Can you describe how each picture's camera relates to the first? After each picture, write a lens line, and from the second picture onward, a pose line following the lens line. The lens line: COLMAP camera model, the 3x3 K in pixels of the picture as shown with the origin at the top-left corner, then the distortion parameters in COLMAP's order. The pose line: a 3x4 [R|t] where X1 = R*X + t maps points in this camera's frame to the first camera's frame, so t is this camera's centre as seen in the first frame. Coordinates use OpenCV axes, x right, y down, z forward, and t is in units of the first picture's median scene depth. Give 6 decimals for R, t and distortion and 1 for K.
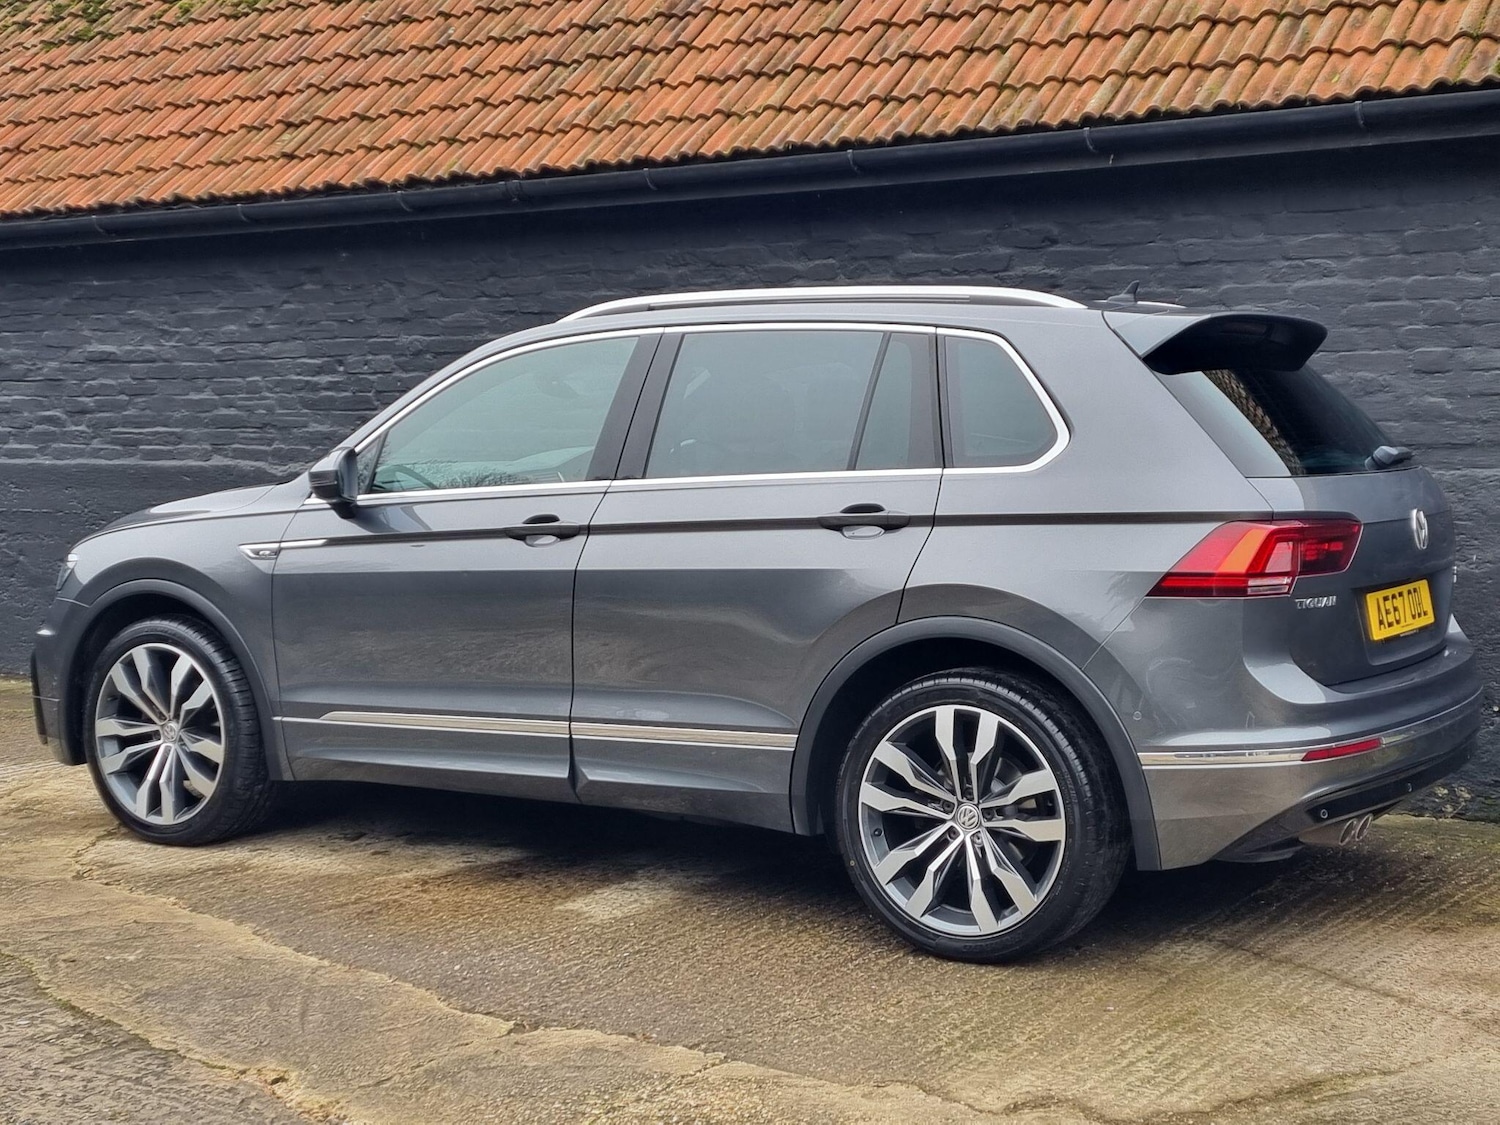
lens RADIAL K [[2146.0, 0, 754.0], [0, 2146.0, 564.2], [0, 0, 1]] dist [0.073812, -0.030581]
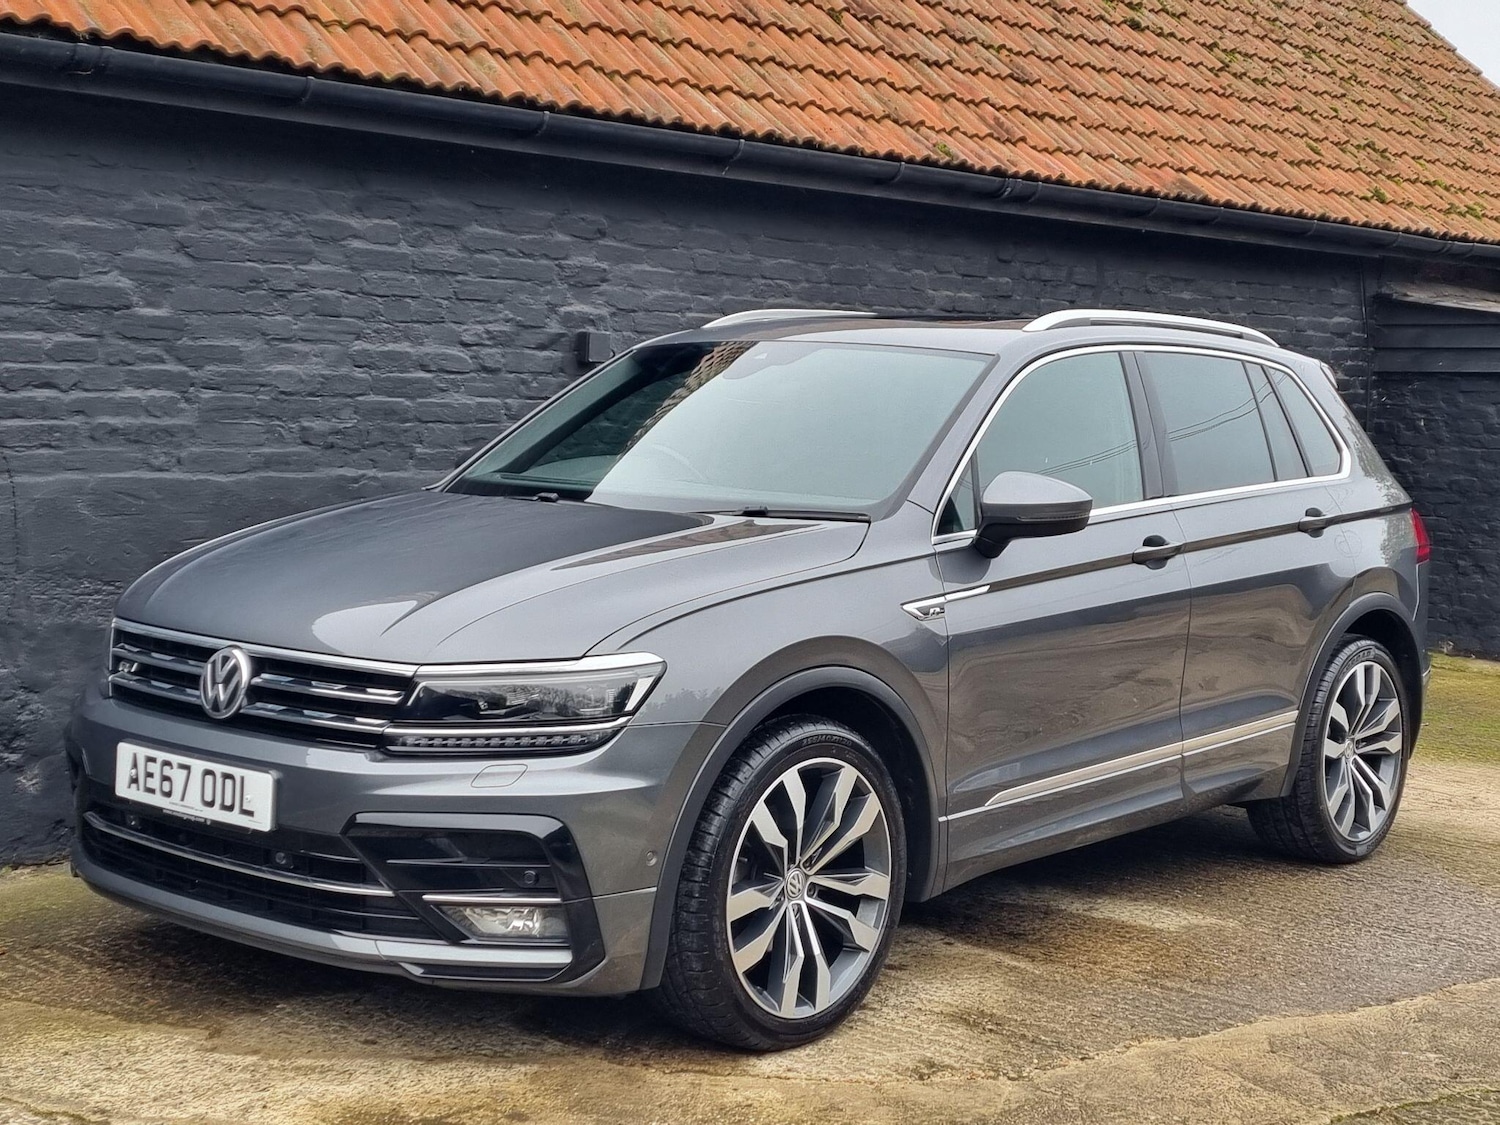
lens RADIAL K [[2167.7, 0, 754.1], [0, 2167.7, 568.3], [0, 0, 1]] dist [0.070135, -0.013073]
pose [[0.145749, -0.073974, 0.986552, -0.874176], [0.041101, 0.996792, 0.068670, -0.066562], [-0.988467, 0.030540, 0.148322, 0.825548]]
